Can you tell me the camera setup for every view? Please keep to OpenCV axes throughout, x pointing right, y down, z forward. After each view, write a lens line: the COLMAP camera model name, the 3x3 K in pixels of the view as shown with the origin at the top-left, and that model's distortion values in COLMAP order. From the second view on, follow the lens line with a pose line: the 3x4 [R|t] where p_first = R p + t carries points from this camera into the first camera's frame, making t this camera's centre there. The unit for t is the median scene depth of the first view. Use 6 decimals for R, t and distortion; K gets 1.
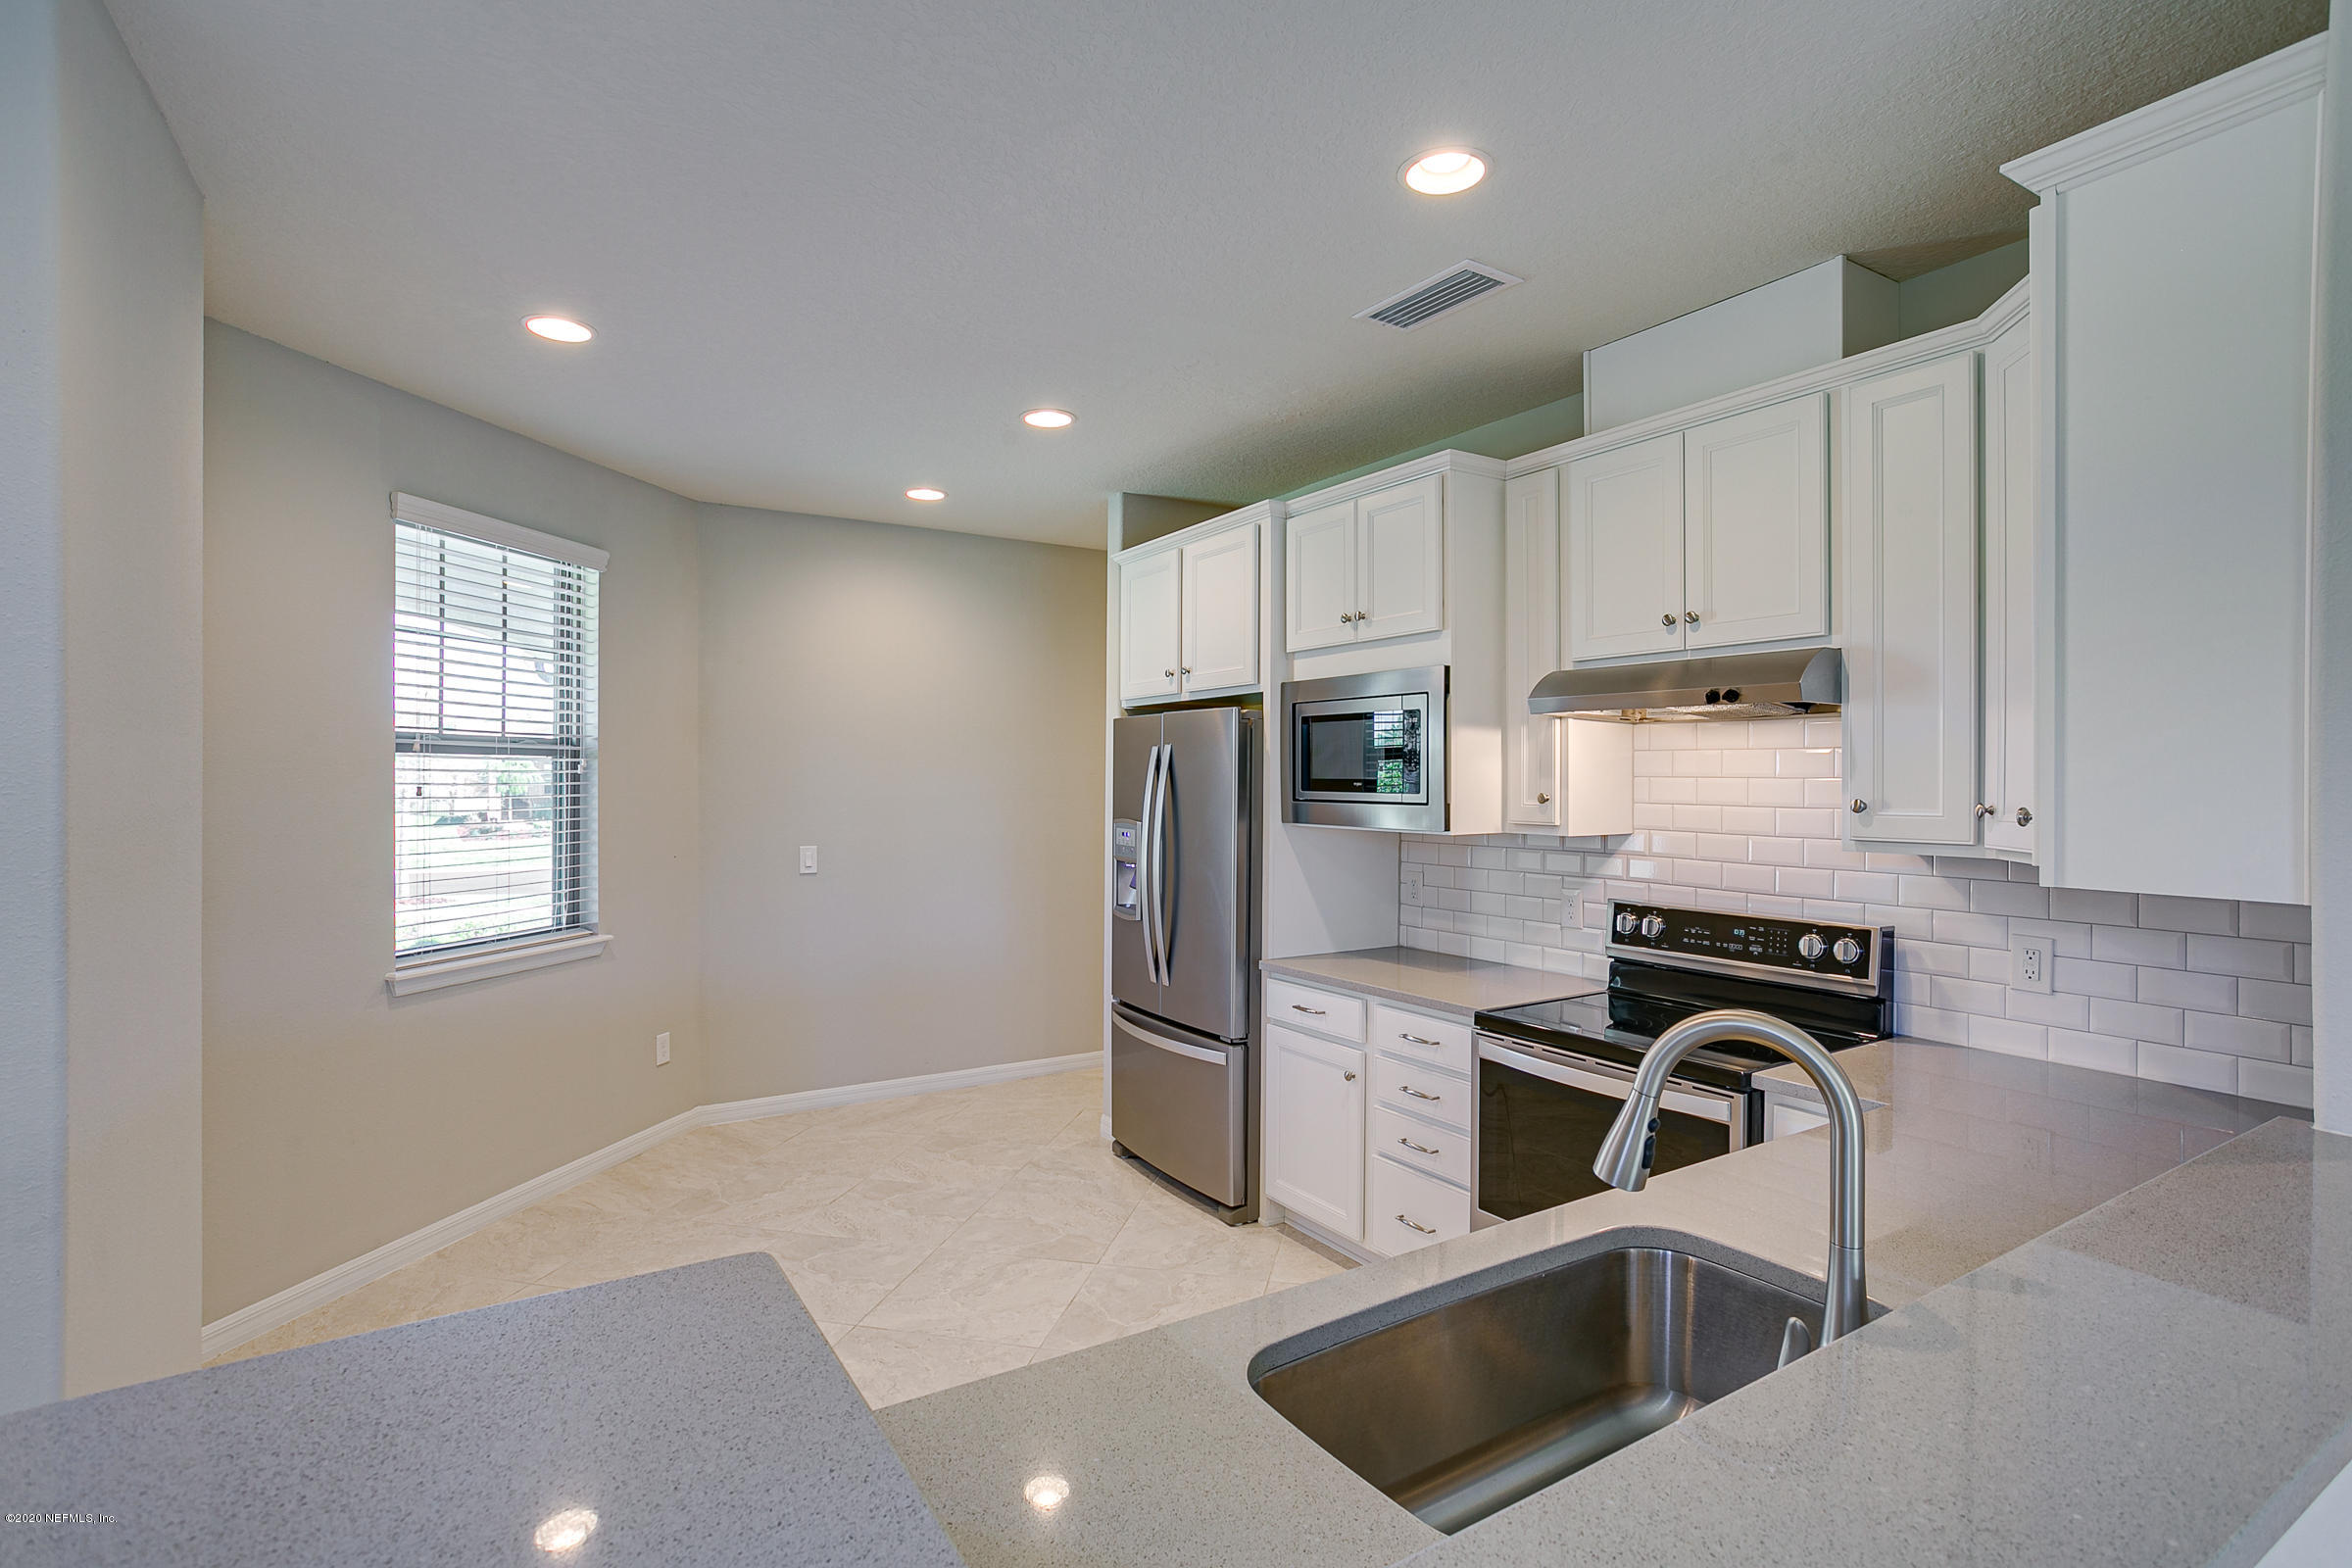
lens RADIAL K [[1139.0, 0, 1176.0], [0, 1139.0, 784.0], [0, 0, 1]] dist [-0.000540, 0.029657]
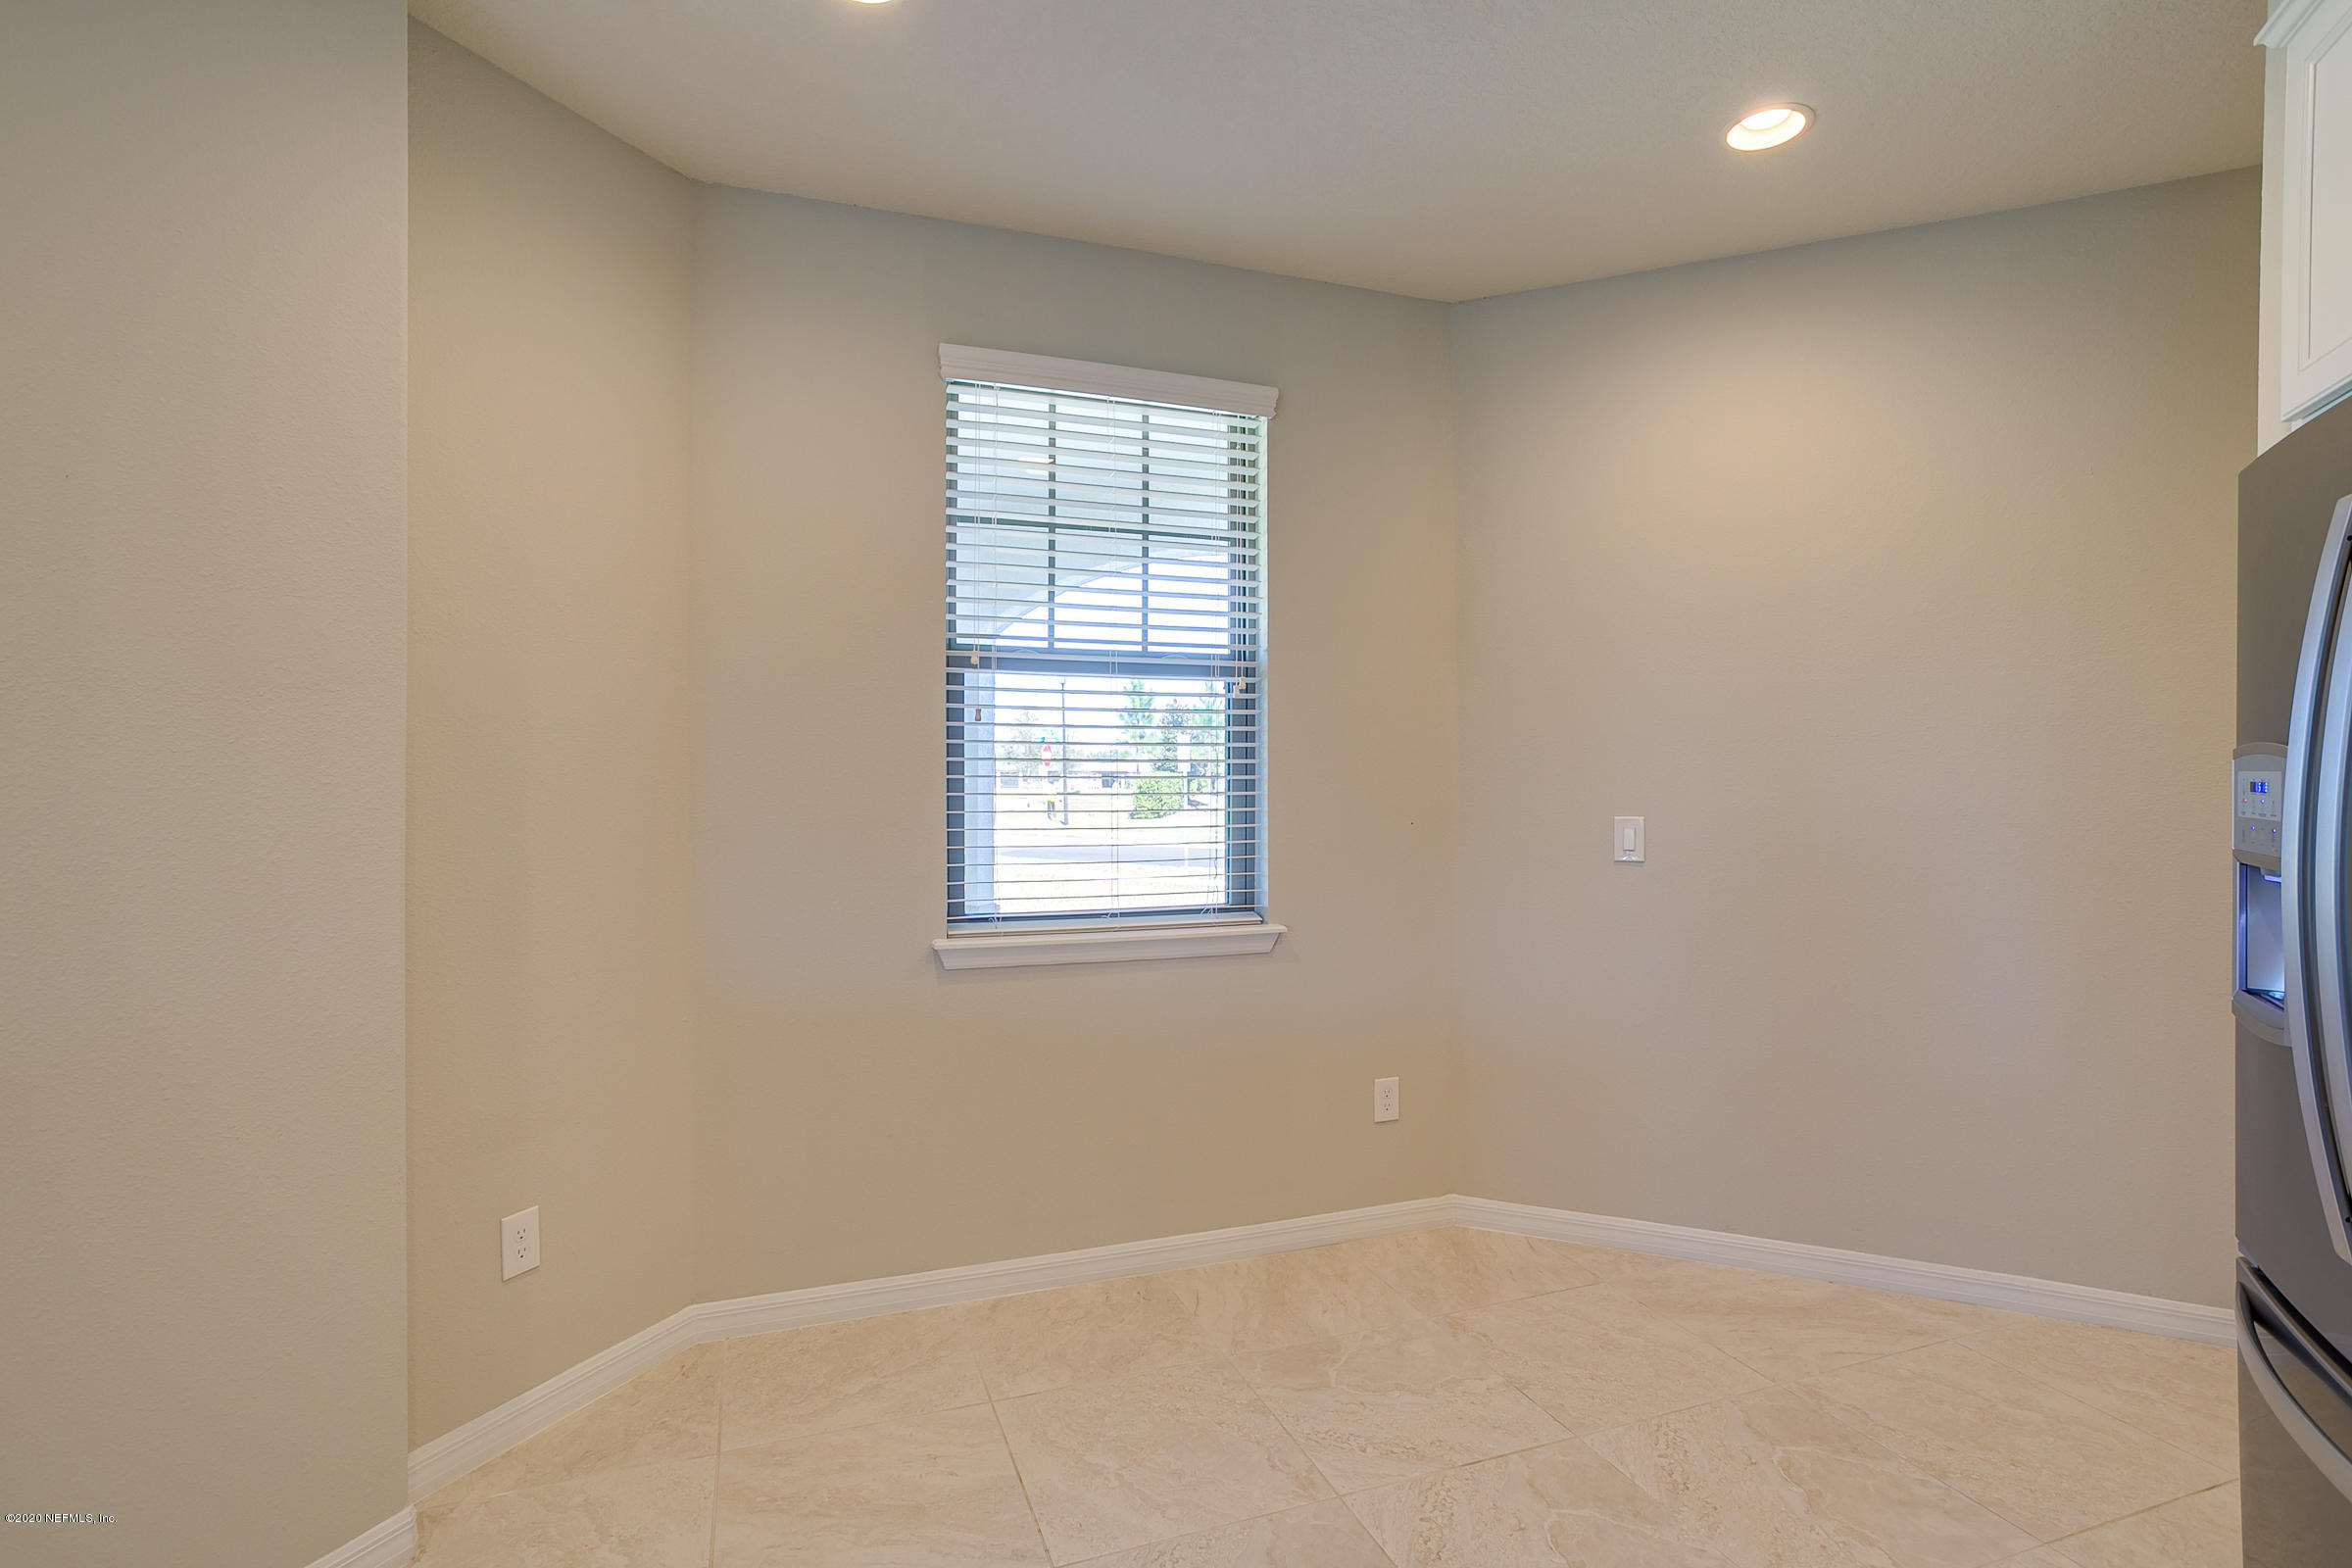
lens RADIAL K [[1167.2, 0, 1176.0], [0, 1167.2, 784.0], [0, 0, 1]] dist [-0.030816, 0.033099]
pose [[0.554778, 0.003374, -0.831992, 0.069555], [0.000246, 0.999991, 0.004220, 0.041924], [0.831999, -0.002546, 0.554772, 0.548144]]
